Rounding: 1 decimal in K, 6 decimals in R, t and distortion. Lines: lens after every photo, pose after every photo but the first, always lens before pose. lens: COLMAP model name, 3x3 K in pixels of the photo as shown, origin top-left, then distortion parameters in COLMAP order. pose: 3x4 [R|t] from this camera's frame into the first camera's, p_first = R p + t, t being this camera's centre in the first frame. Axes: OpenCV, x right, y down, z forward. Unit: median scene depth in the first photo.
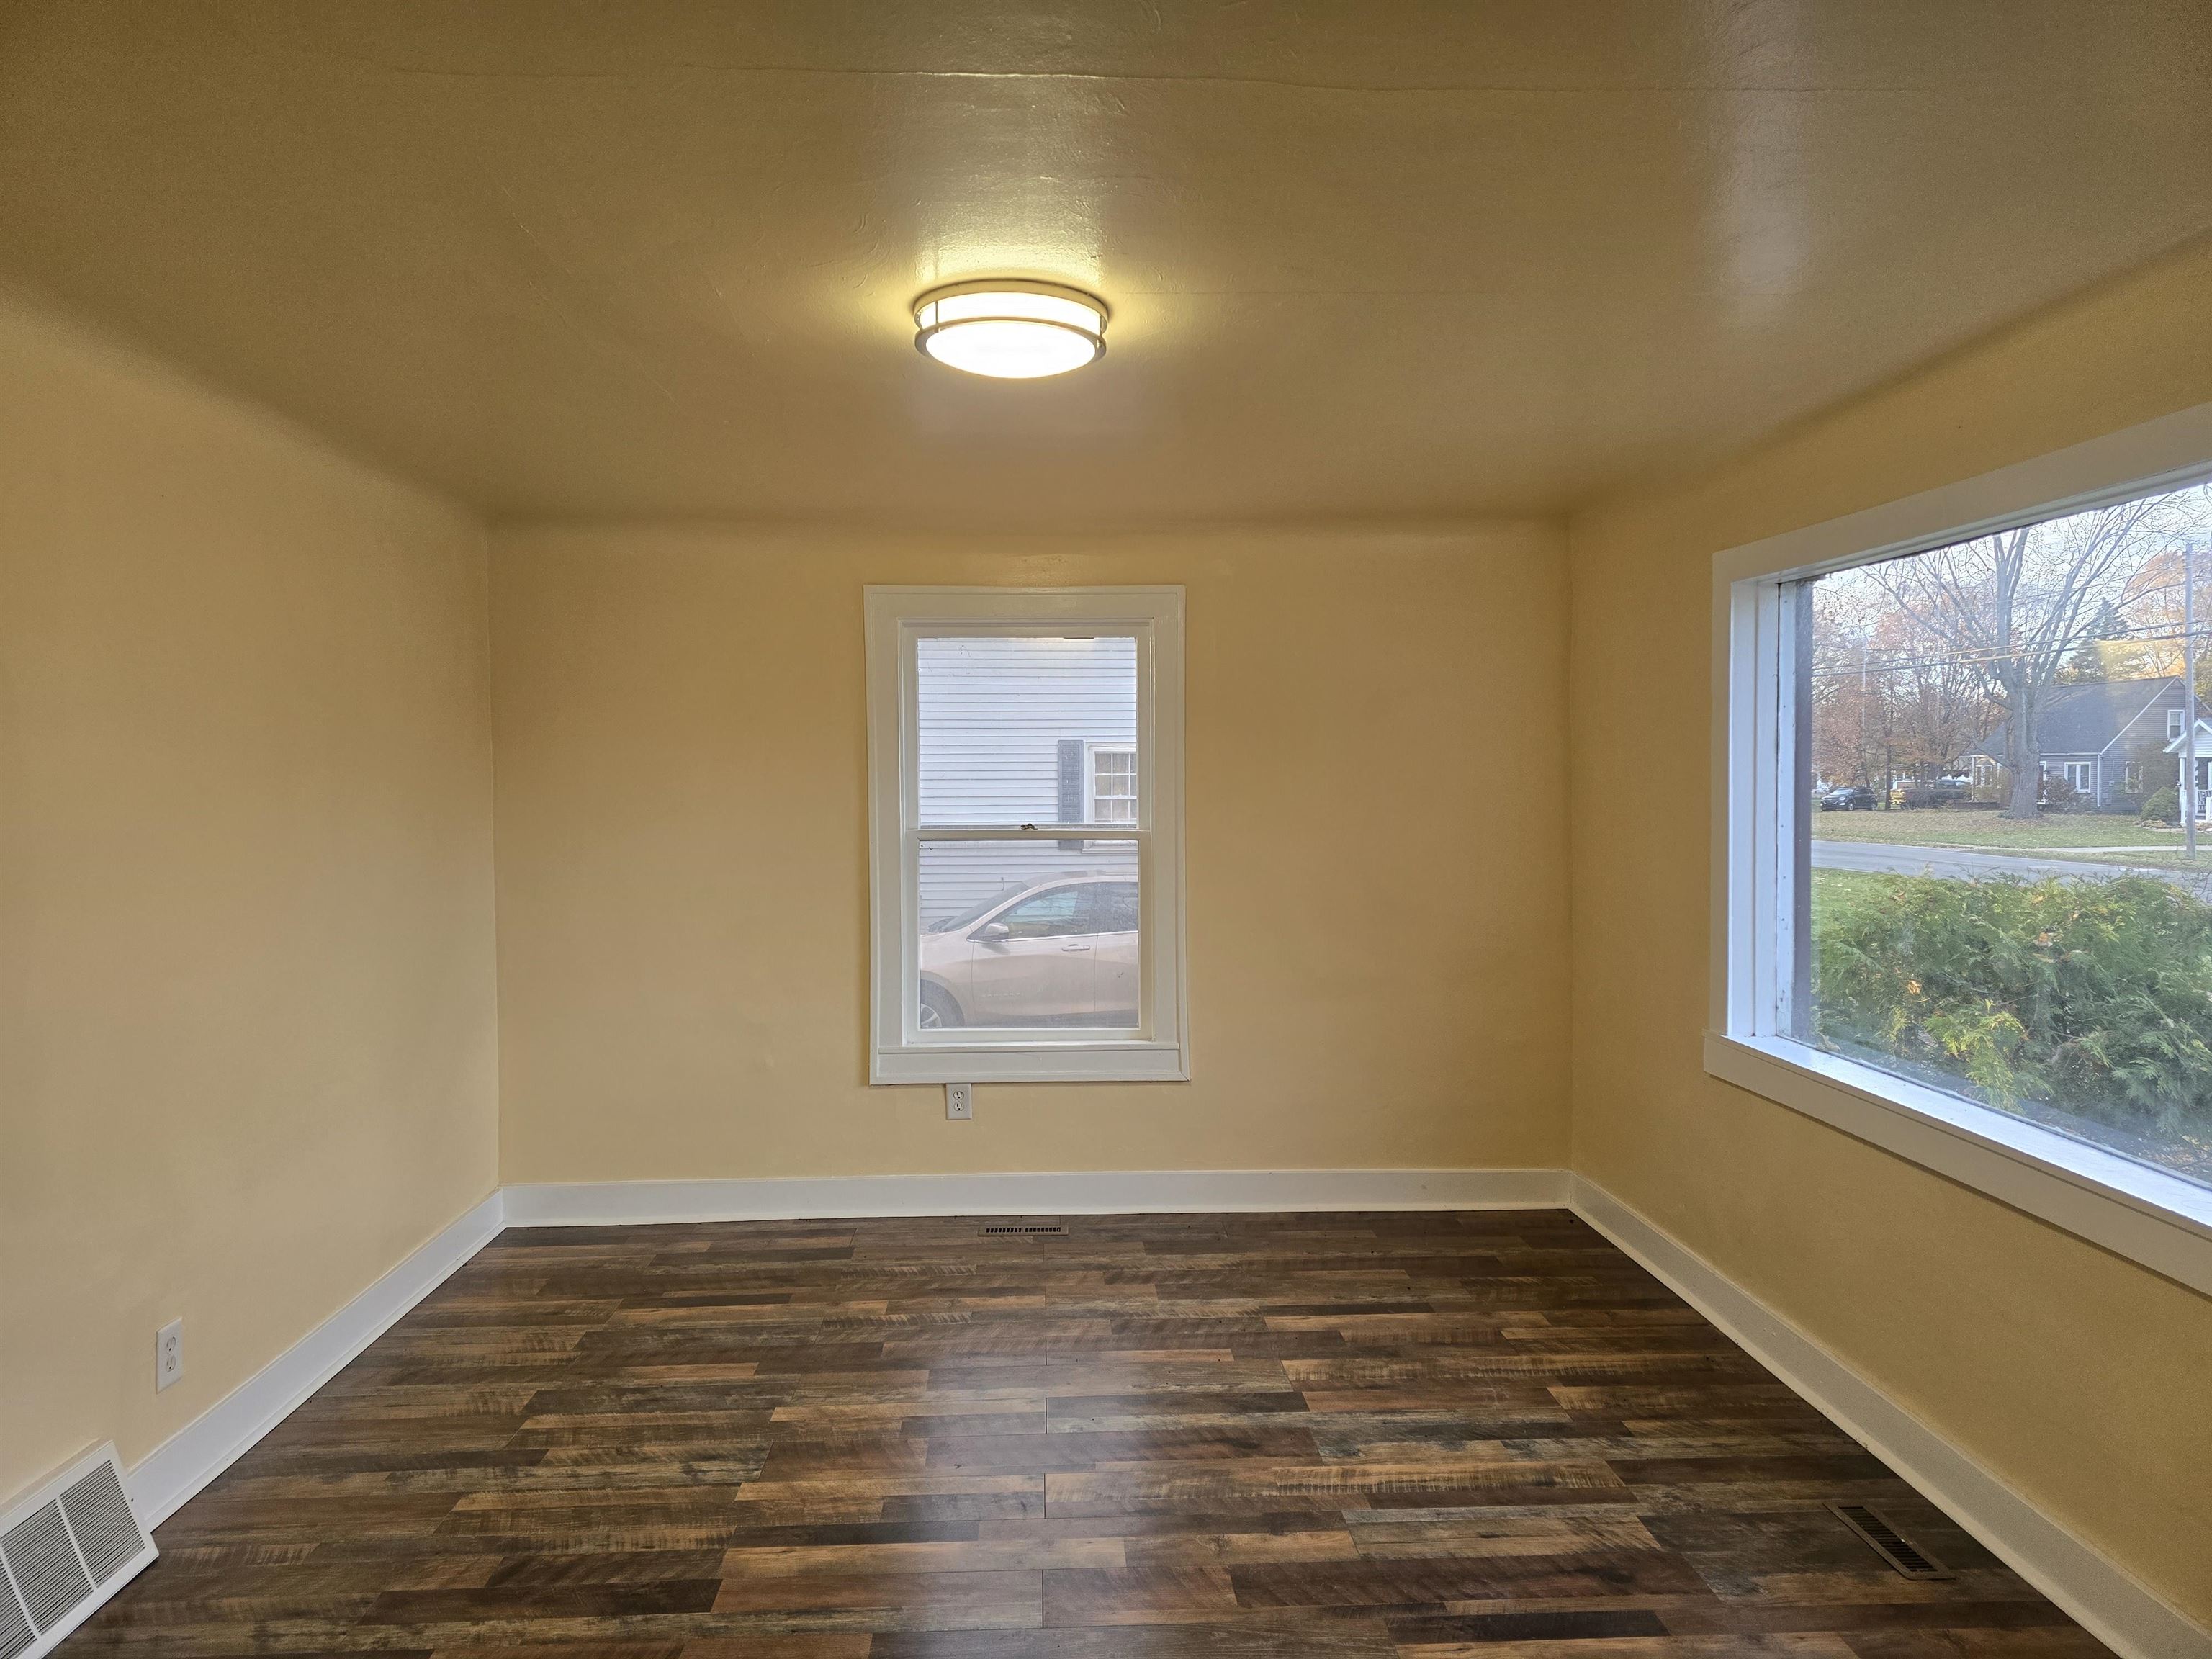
lens RADIAL K [[1471.2, 0, 1113.4], [0, 1471.2, 820.7], [0, 0, 1]] dist [0.062093, -0.052102]
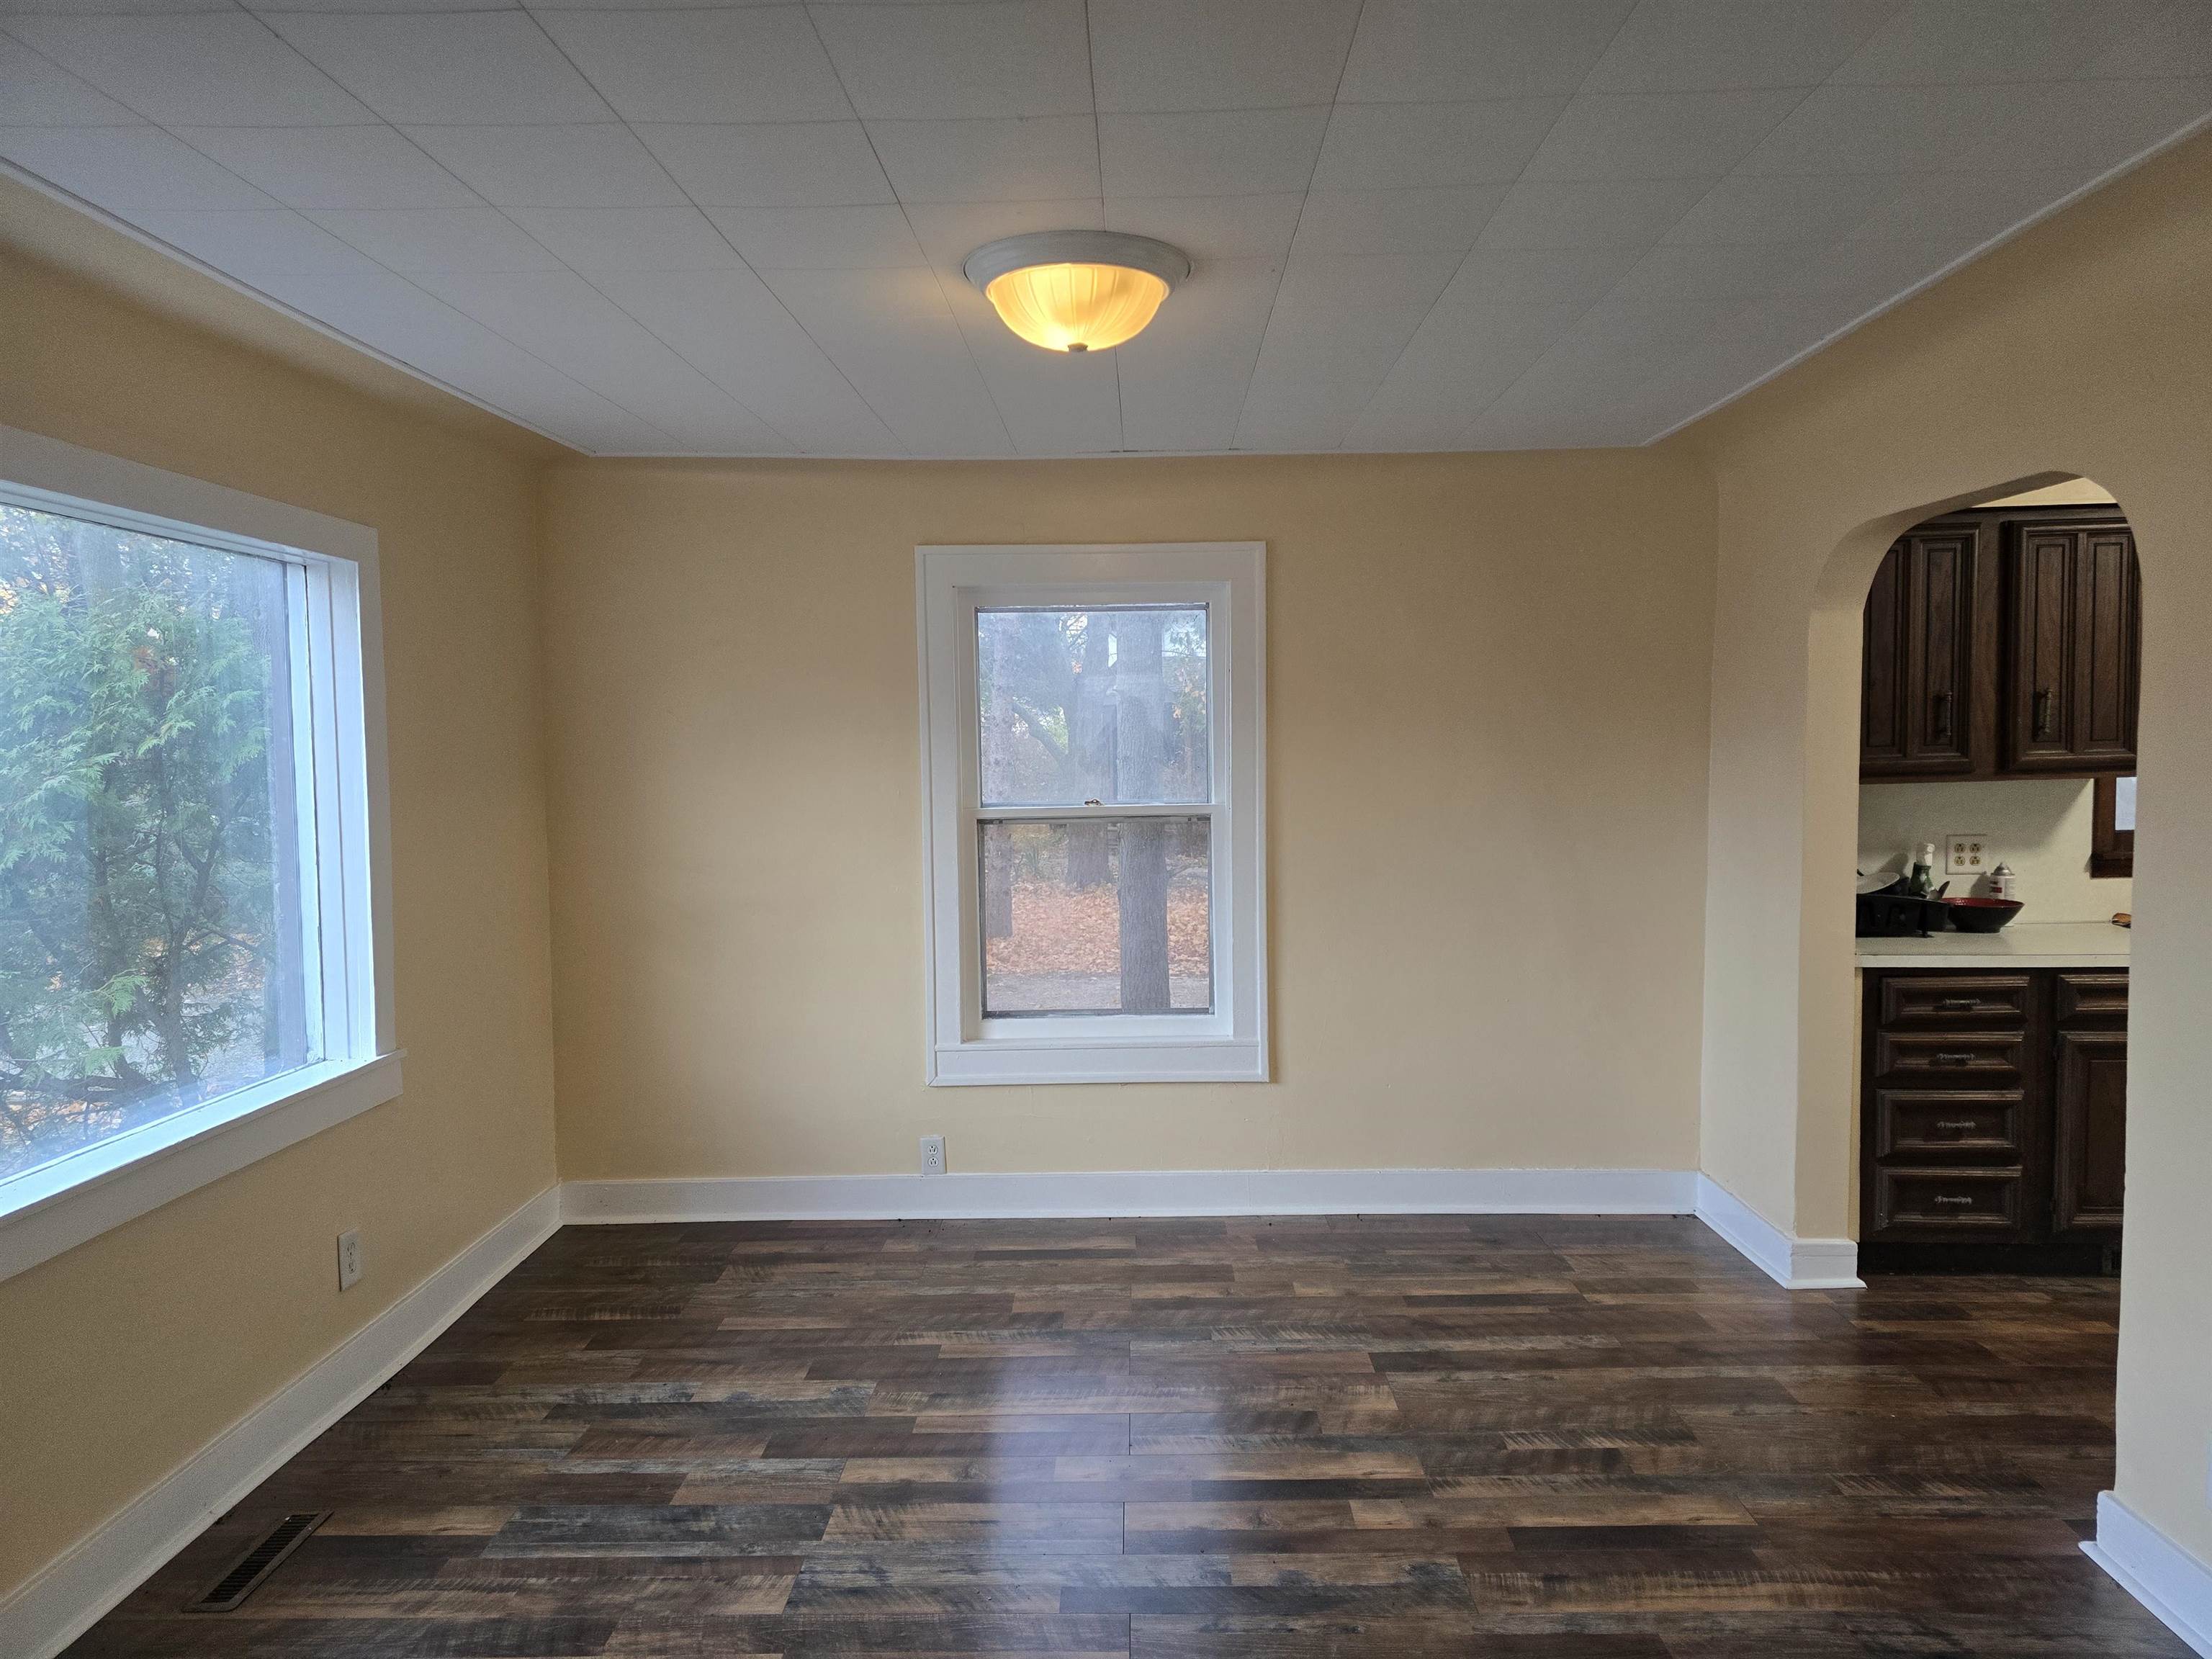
lens RADIAL K [[1471.2, 0, 1119.6], [0, 1471.2, 831.3], [0, 0, 1]] dist [0.062093, -0.052102]
pose [[-0.996332, 0.014041, 0.084414, -0.130486], [0.022029, 0.995285, 0.094457, -0.067957], [-0.082690, 0.095970, -0.991944, 2.031459]]
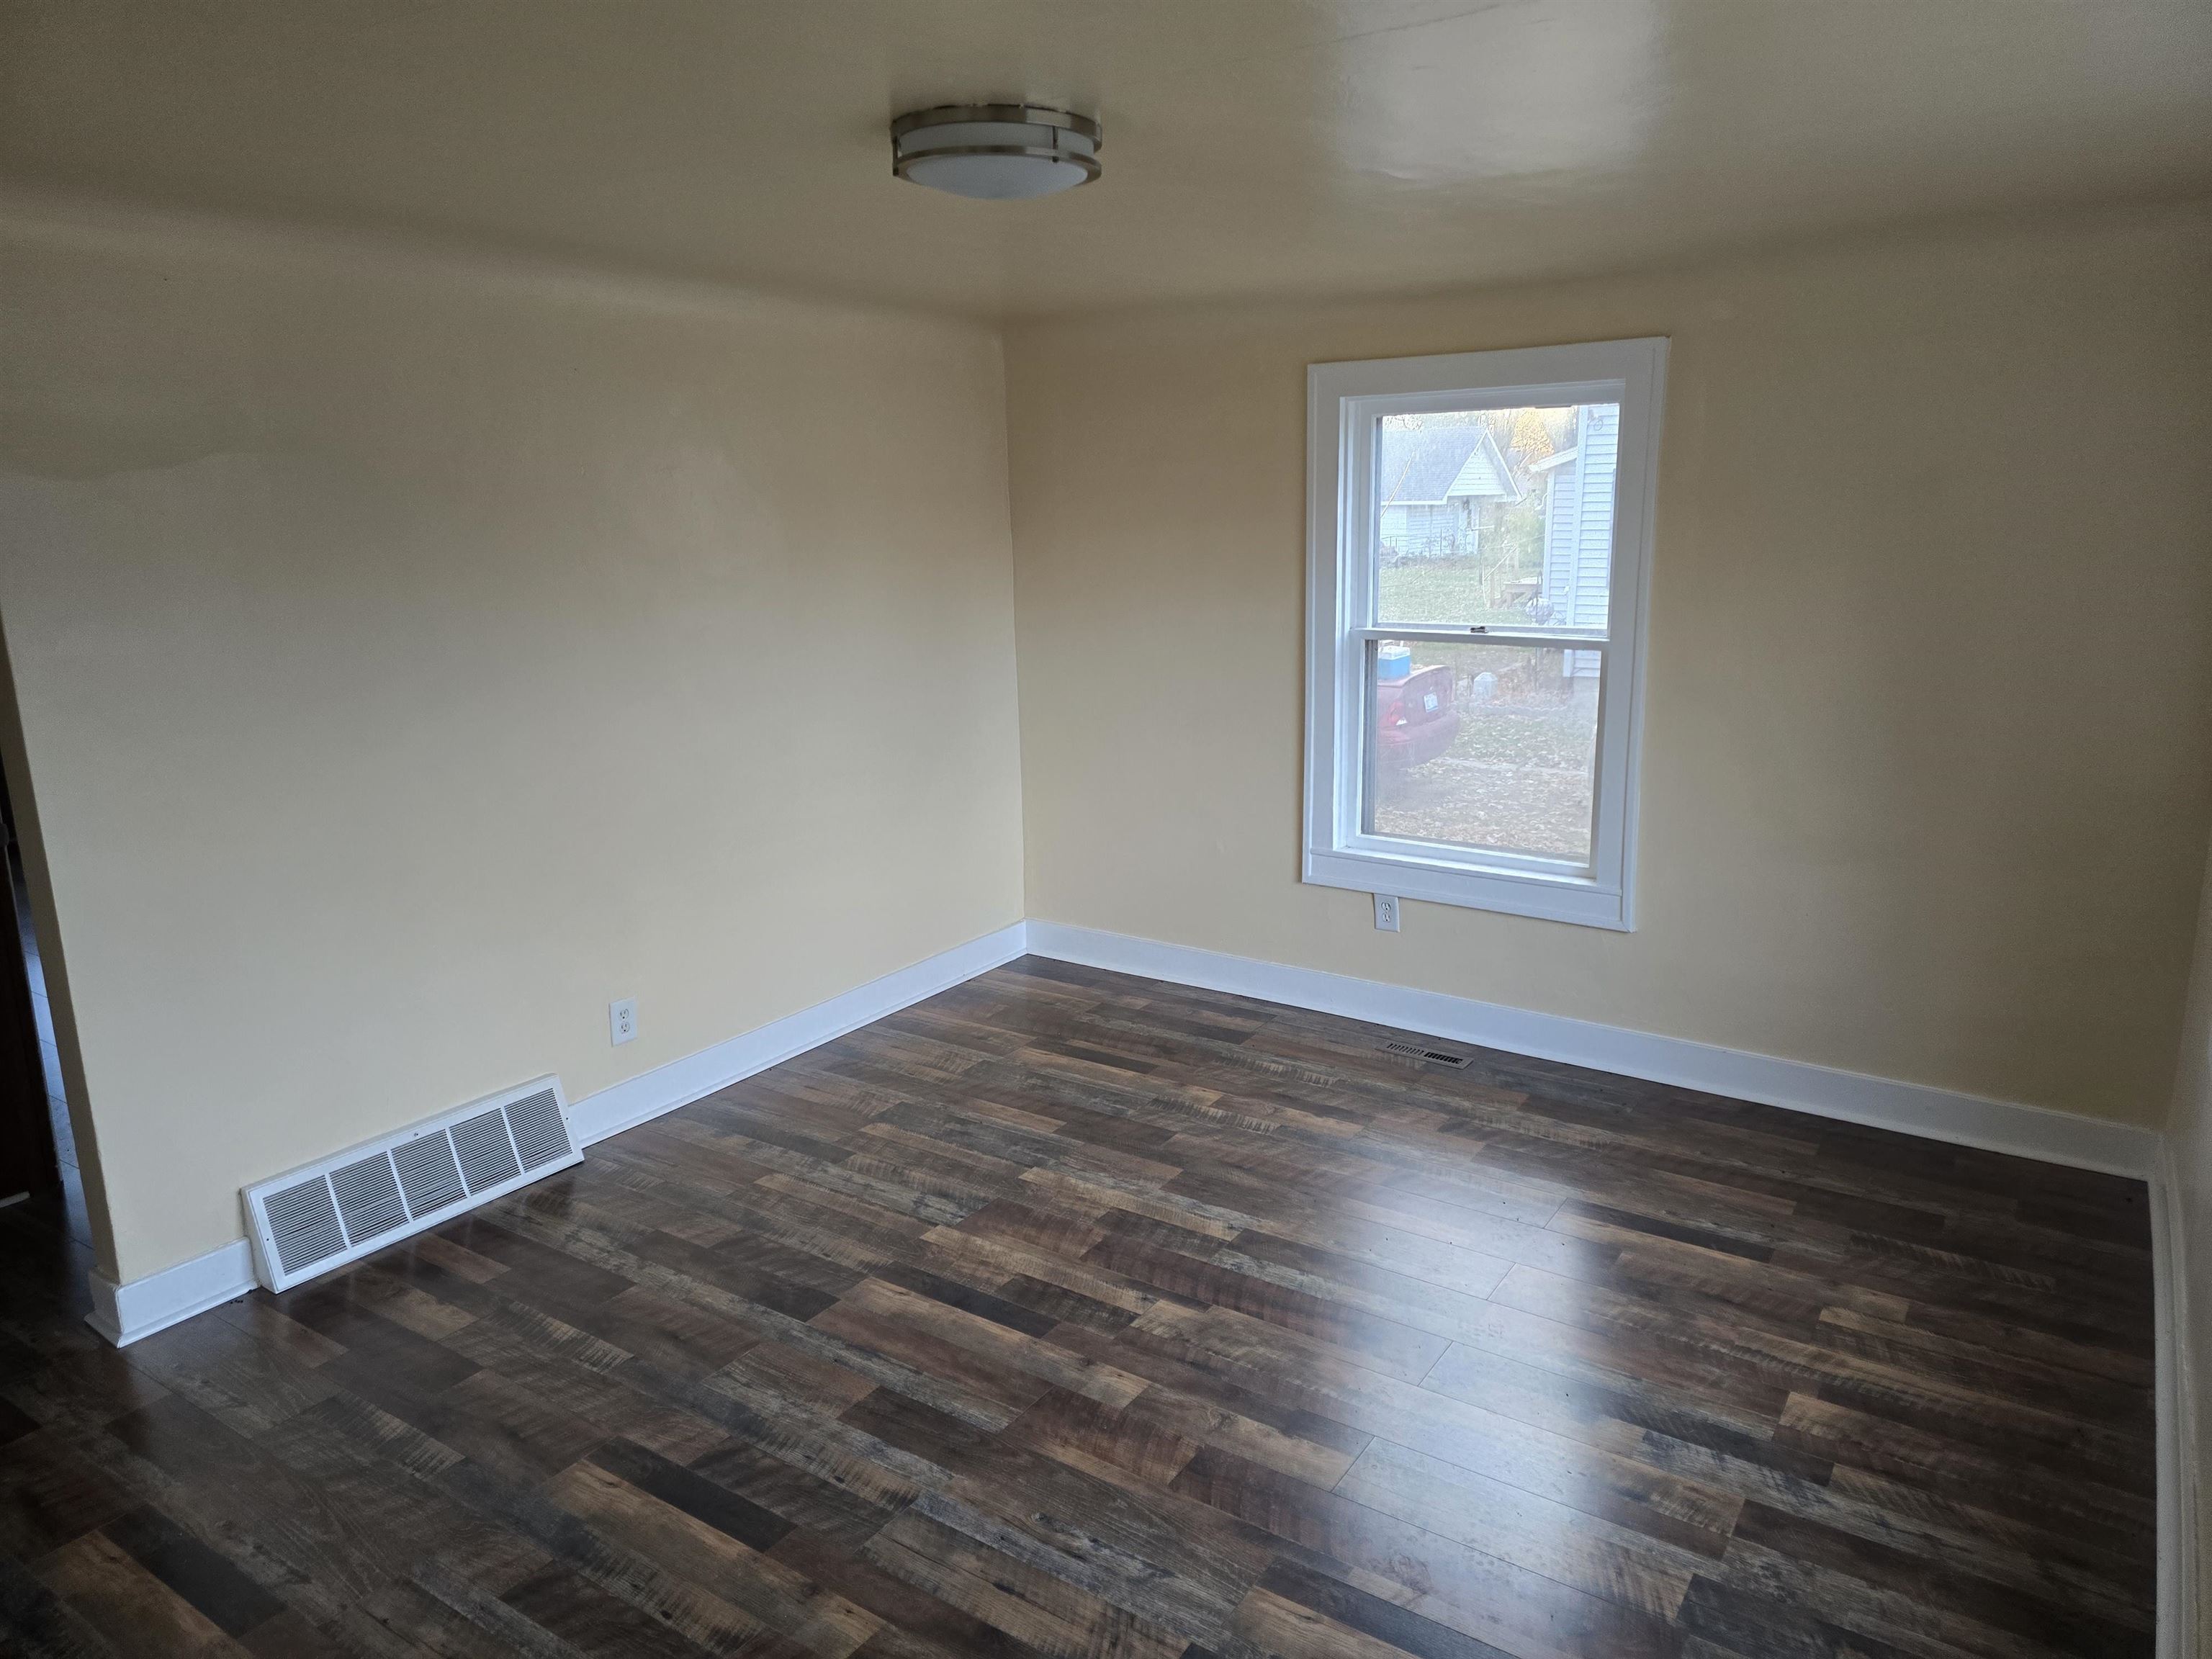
lens RADIAL K [[1471.2, 0, 1120.4], [0, 1471.2, 845.0], [0, 0, 1]] dist [0.062093, -0.052102]
pose [[0.806216, 0.133561, -0.576349, 0.387180], [-0.008024, 0.976563, 0.215080, -0.076138], [0.591567, -0.168776, 0.788392, 0.172627]]
